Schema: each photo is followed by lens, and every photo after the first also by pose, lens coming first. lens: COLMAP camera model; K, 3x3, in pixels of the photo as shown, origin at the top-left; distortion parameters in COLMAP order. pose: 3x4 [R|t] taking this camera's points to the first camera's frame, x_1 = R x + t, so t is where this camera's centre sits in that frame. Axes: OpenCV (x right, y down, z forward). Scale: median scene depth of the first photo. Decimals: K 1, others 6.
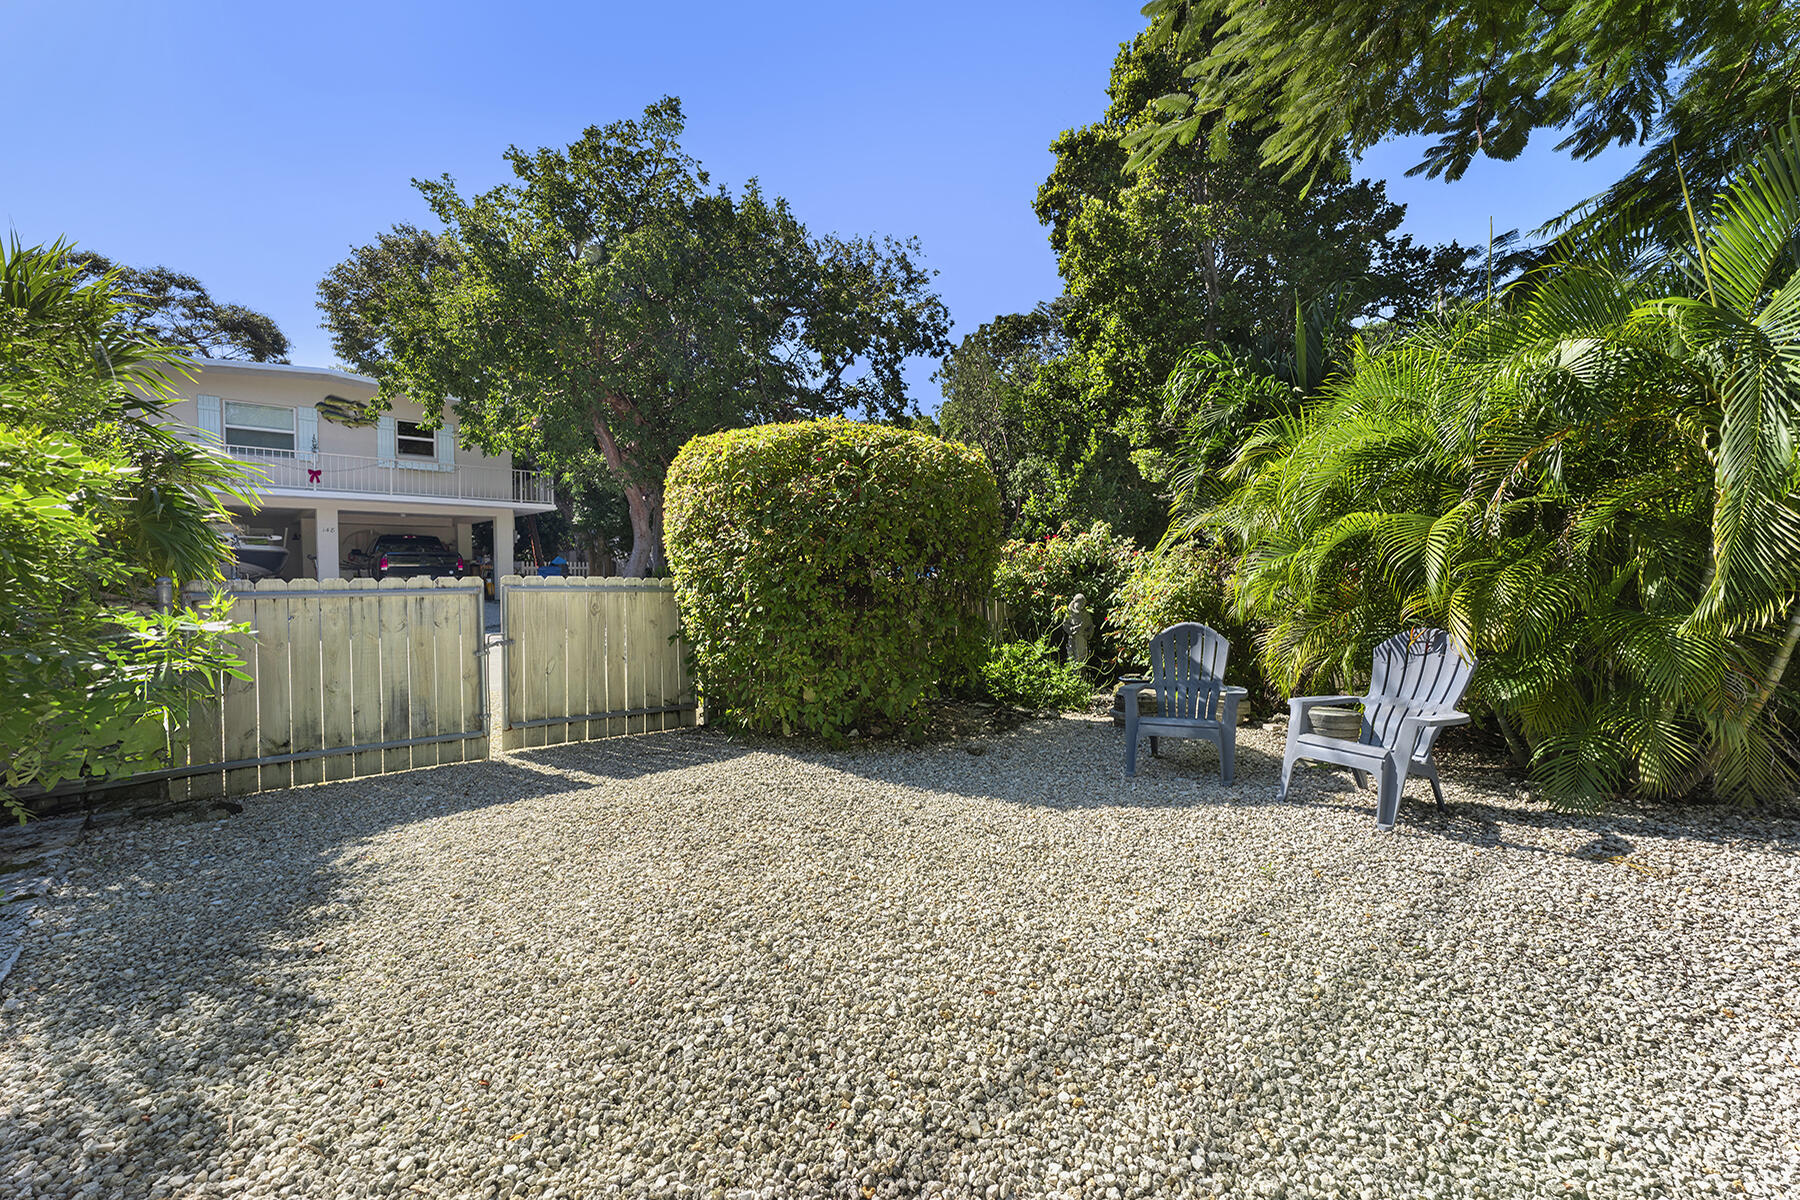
lens RADIAL K [[770.7, 0, 888.3], [0, 770.7, 595.3], [0, 0, 1]] dist [-0.001352, 0.000002]
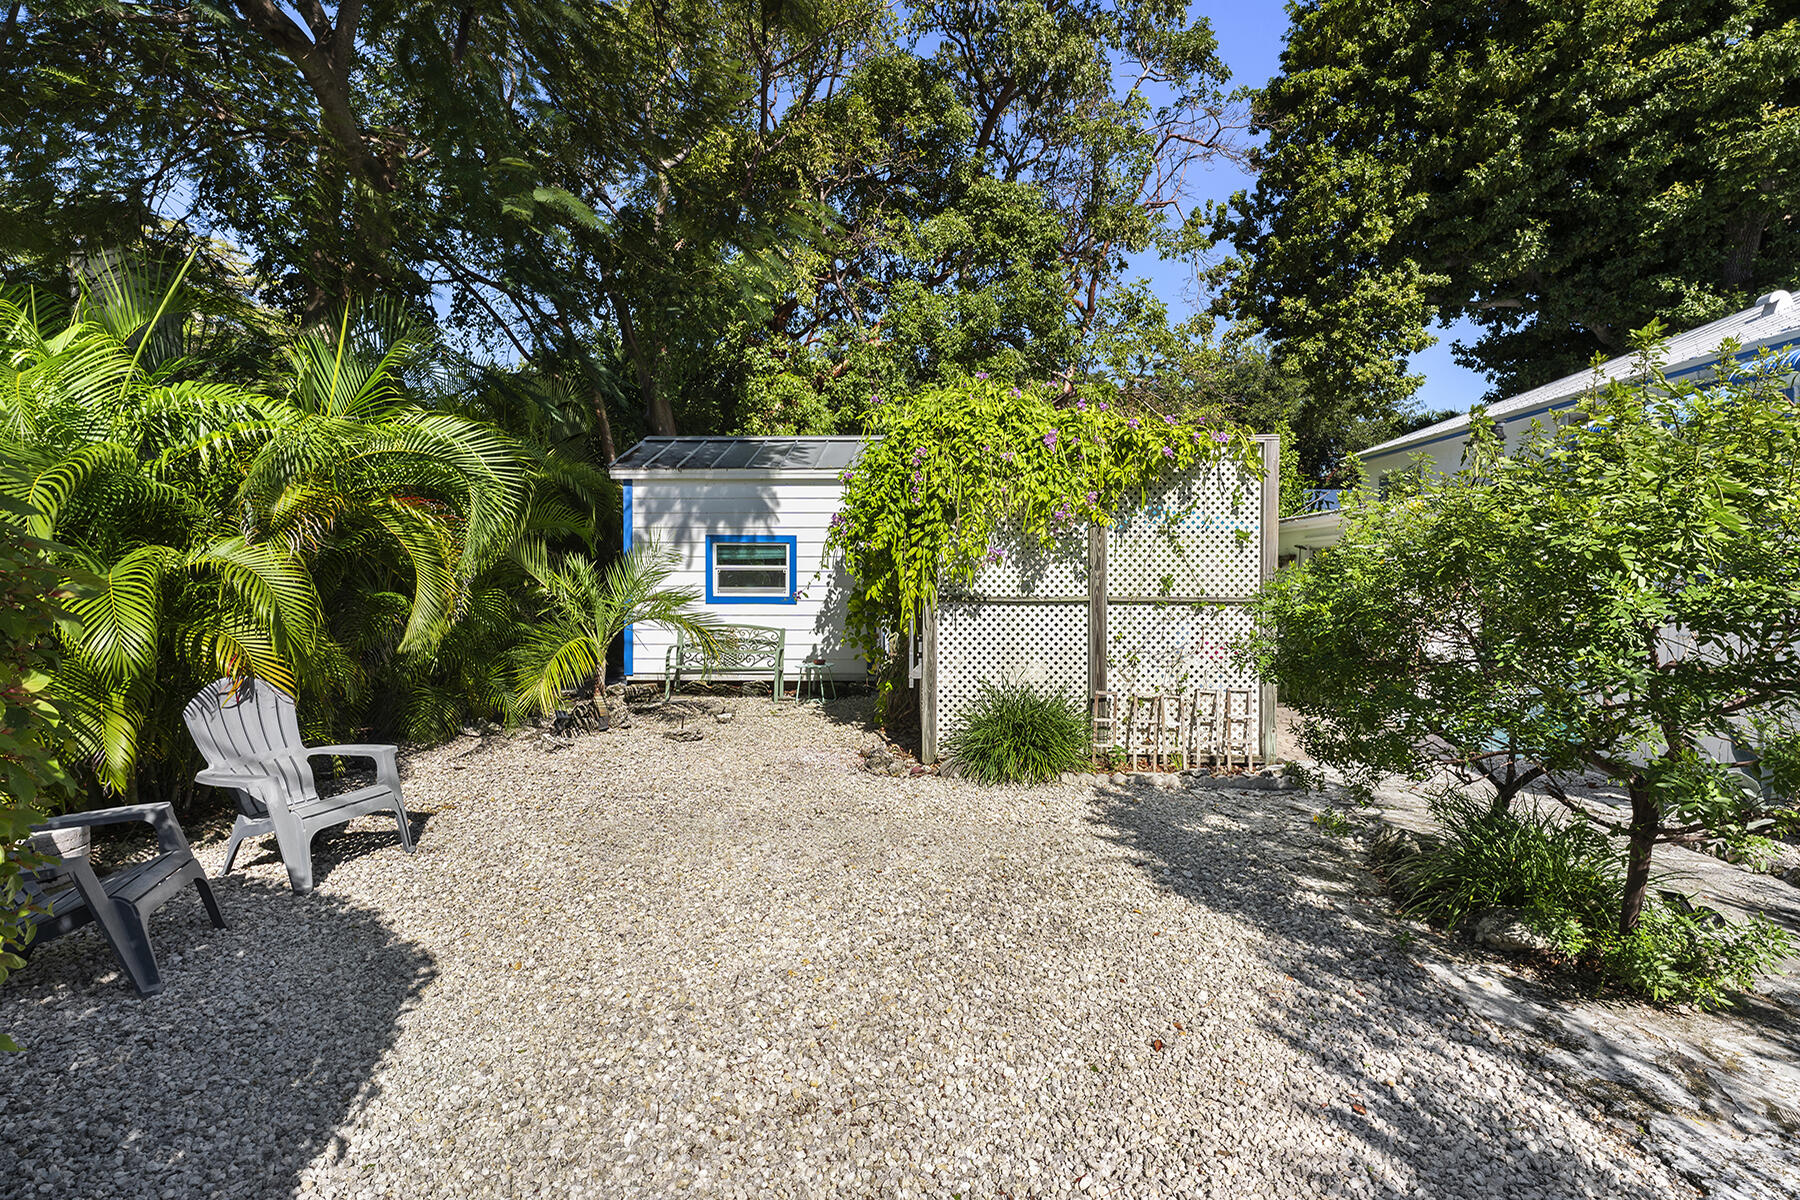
lens RADIAL K [[787.8, 0, 933.3], [0, 787.8, 584.4], [0, 0, 1]] dist [-0.002399, 0.000407]
pose [[-0.750349, -0.014248, 0.660888, -0.309277], [0.014149, 0.999192, 0.037607, -0.050225], [-0.660890, 0.037570, -0.749542, 0.636934]]
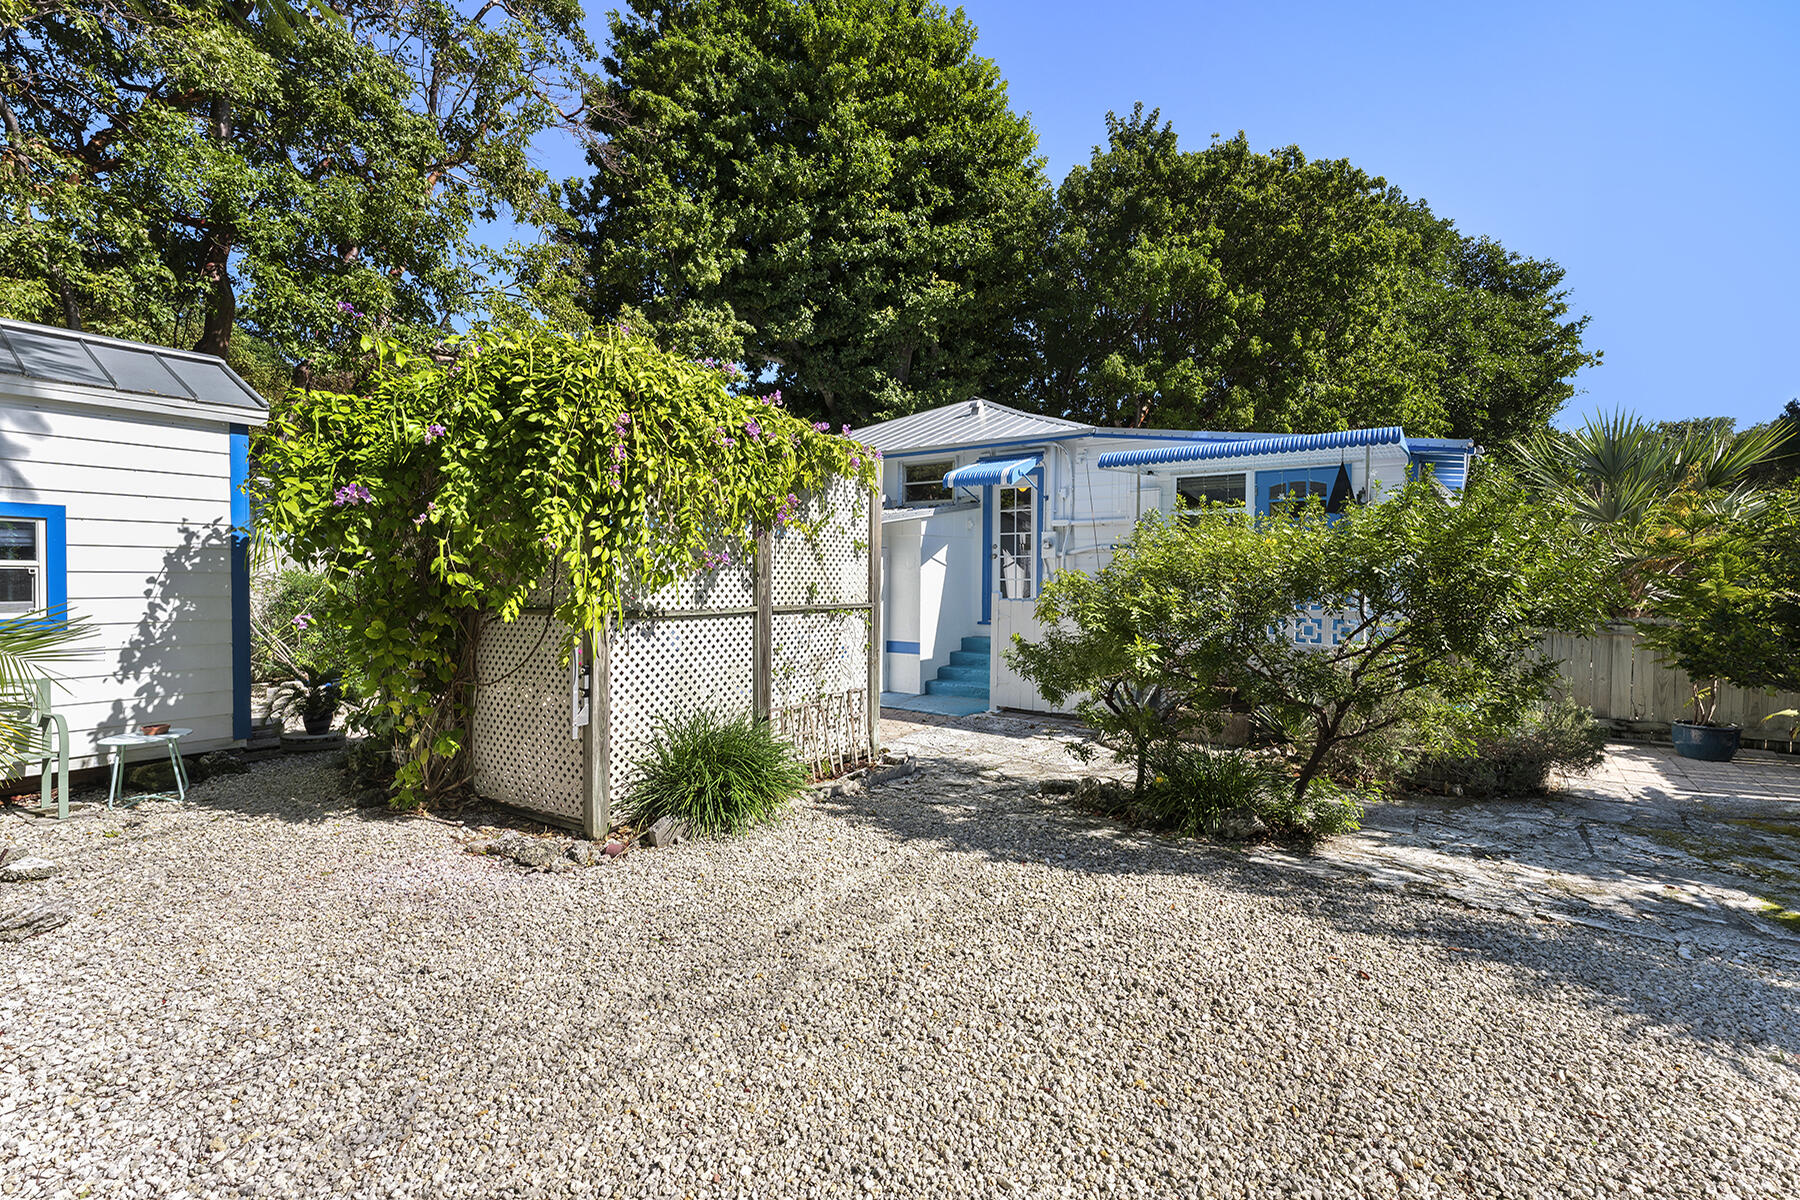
lens RADIAL K [[770.7, 0, 888.3], [0, 770.7, 595.3], [0, 0, 1]] dist [-0.001352, 0.000002]
pose [[-0.972565, -0.008644, -0.232470, 0.162559], [-0.021387, 0.998400, 0.052352, -0.056524], [0.231645, 0.055887, -0.971194, 0.655906]]
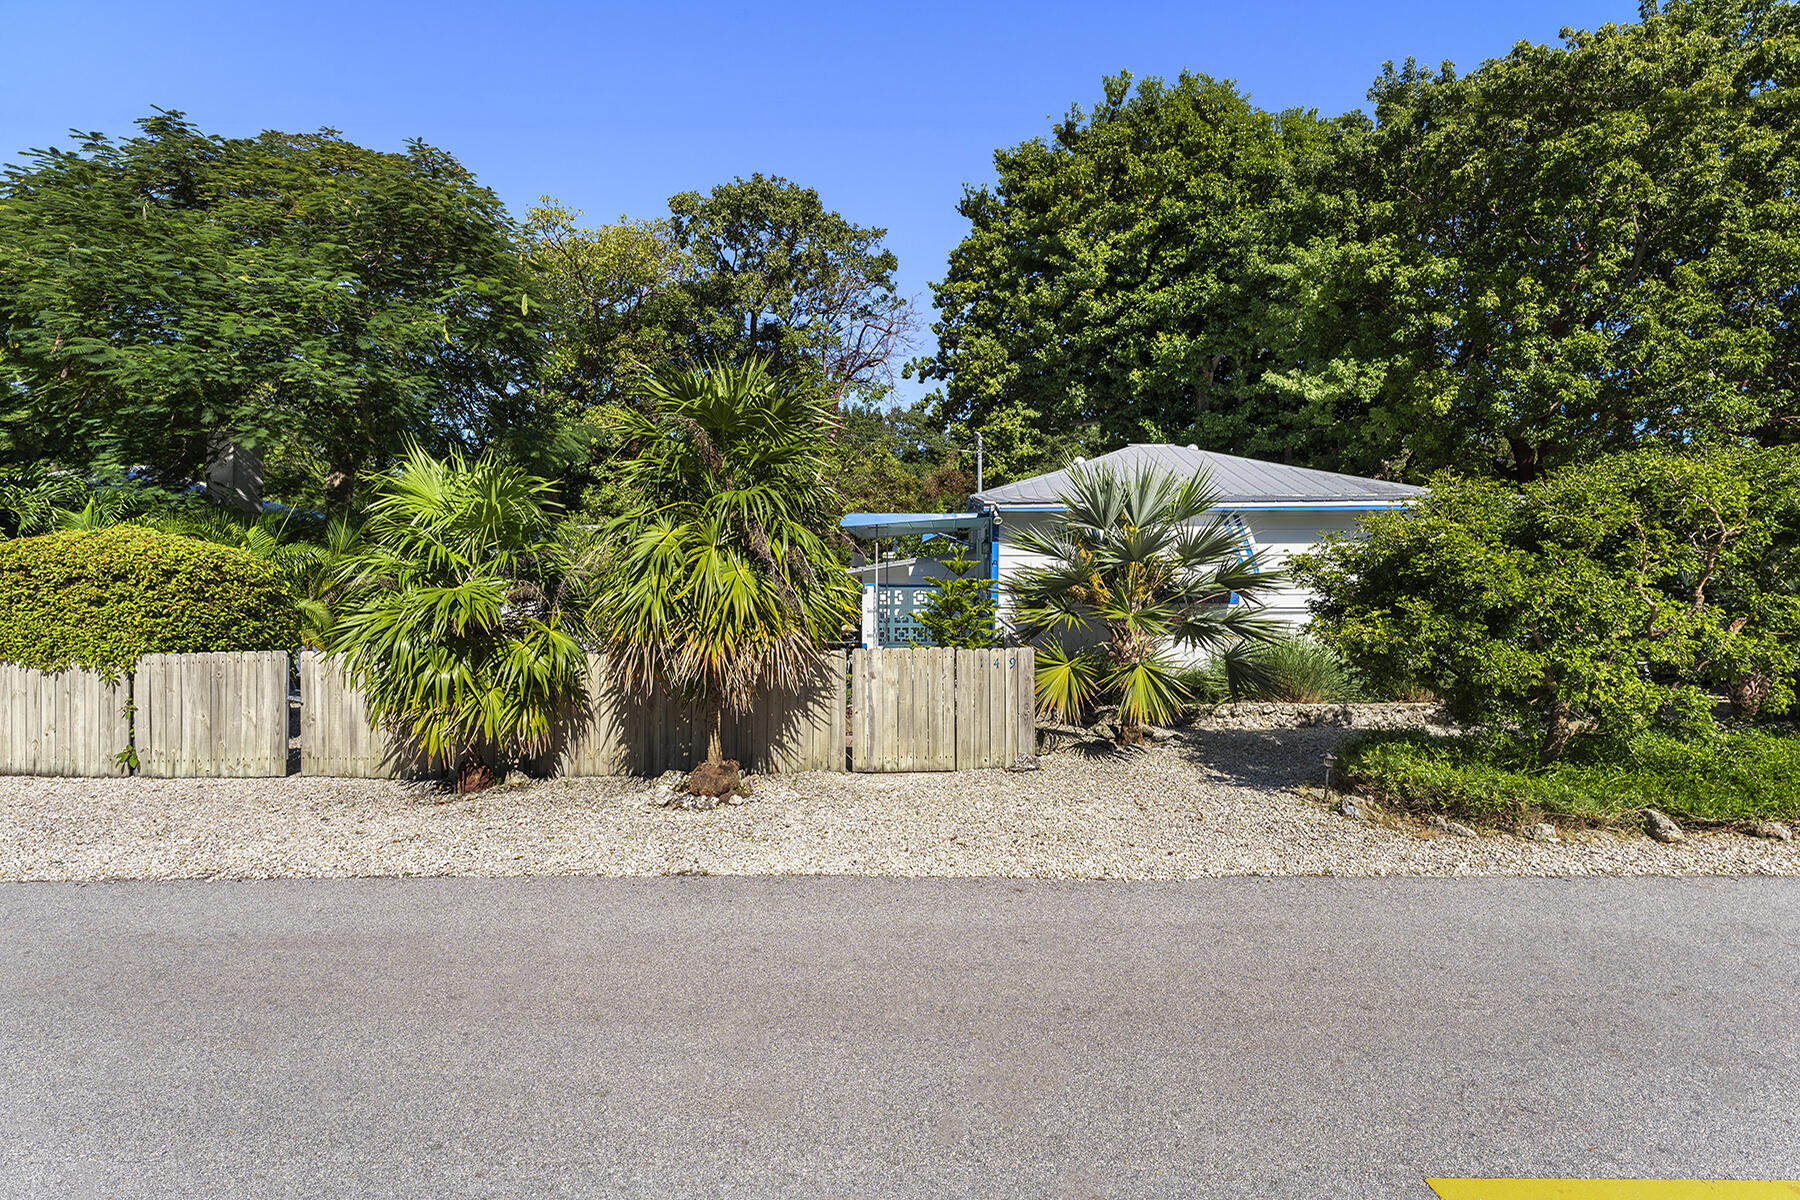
lens RADIAL K [[787.8, 0, 933.3], [0, 787.8, 584.4], [0, 0, 1]] dist [-0.002399, 0.000407]
pose [[-0.749277, 0.002323, 0.662252, -1.694045], [0.020295, 0.999605, 0.019456, -0.112193], [-0.661945, 0.028018, -0.749028, 0.922529]]
